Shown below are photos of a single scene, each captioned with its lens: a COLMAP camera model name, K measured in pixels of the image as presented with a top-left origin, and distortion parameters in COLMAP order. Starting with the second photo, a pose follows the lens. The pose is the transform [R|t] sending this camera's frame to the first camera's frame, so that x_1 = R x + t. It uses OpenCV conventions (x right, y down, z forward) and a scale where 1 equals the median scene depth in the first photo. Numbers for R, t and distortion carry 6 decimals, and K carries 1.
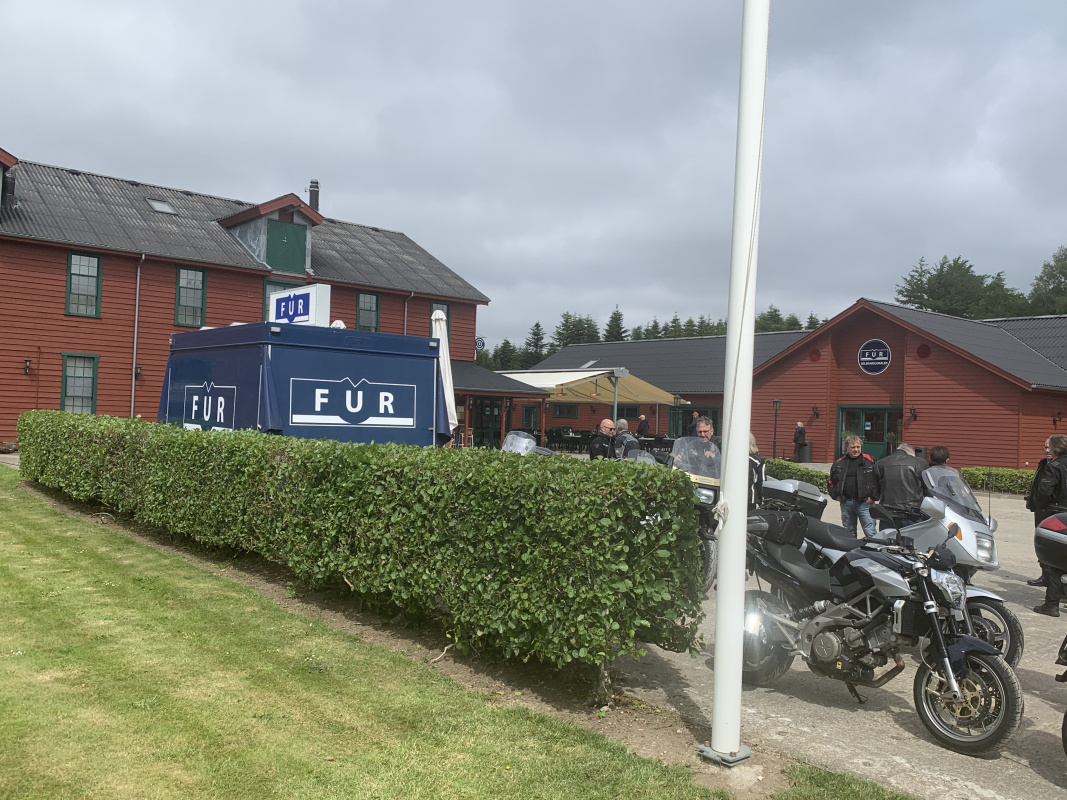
lens RADIAL K [[930.2, 0, 533.6], [0, 930.2, 400.2], [0, 0, 1]] dist [0.032910, -0.028319]
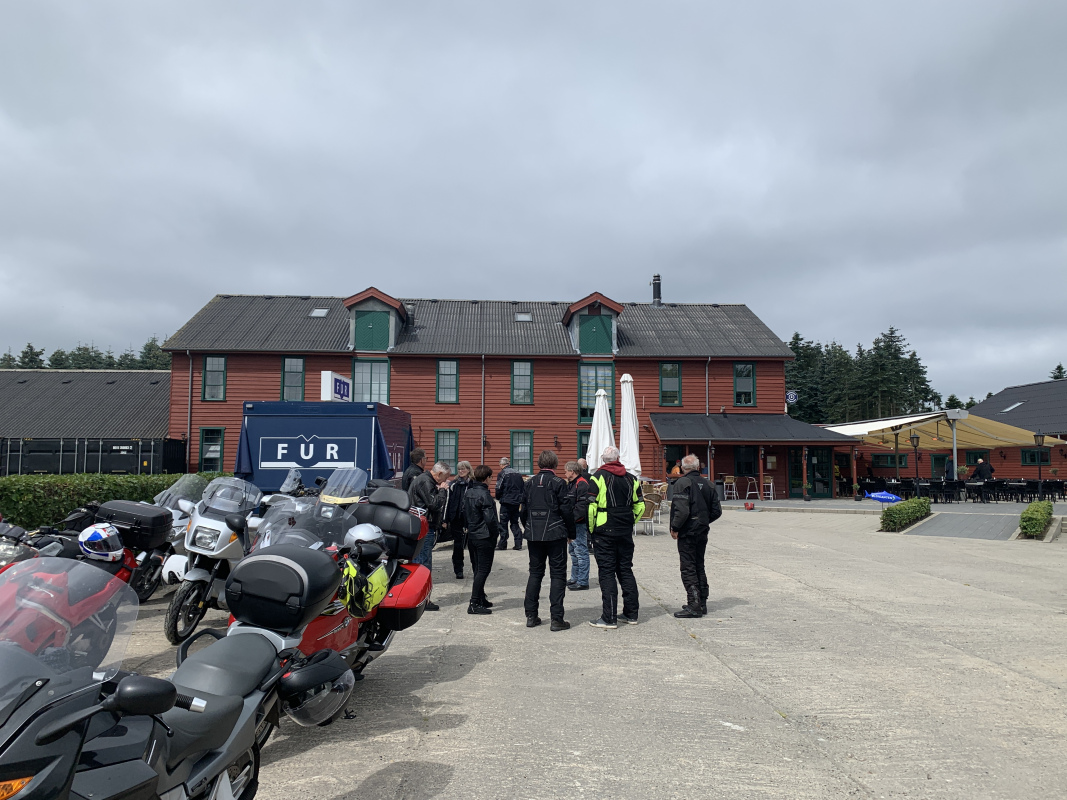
lens RADIAL K [[813.6, 0, 533.6], [0, 813.6, 398.3], [0, 0, 1]] dist [0.055012, -0.022074]
pose [[0.781399, -0.083171, -0.618464, 0.829986], [0.033859, 0.995269, -0.091064, 0.044532], [0.623112, 0.050217, 0.780519, 0.236739]]
